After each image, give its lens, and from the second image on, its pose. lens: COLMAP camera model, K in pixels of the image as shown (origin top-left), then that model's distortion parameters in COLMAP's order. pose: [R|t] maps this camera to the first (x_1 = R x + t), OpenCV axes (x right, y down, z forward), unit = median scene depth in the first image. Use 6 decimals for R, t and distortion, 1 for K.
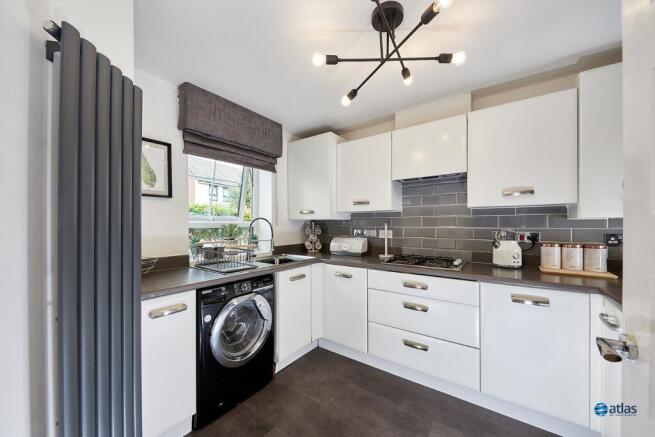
lens RADIAL K [[249.9, 0, 326.4], [0, 249.9, 220.8], [0, 0, 1]] dist [-0.000710, -0.000094]
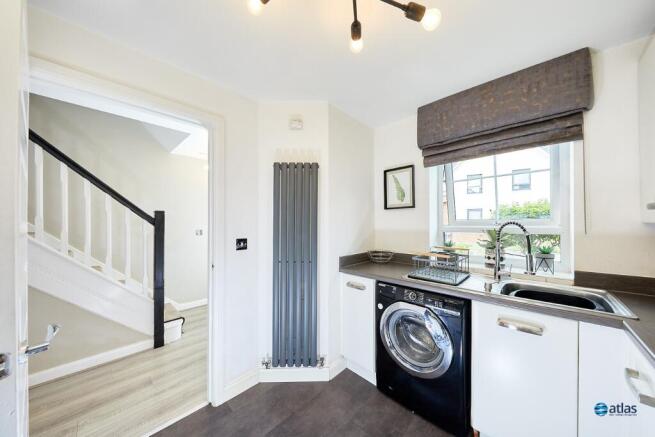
lens RADIAL K [[217.9, 0, 326.2], [0, 217.9, 223.6], [0, 0, 1]] dist [-0.001467, -0.000055]
pose [[-0.145465, -0.002158, -0.989361, 0.515318], [0.006893, 0.999971, -0.003195, -0.013658], [0.989339, -0.007285, -0.145446, 0.731020]]
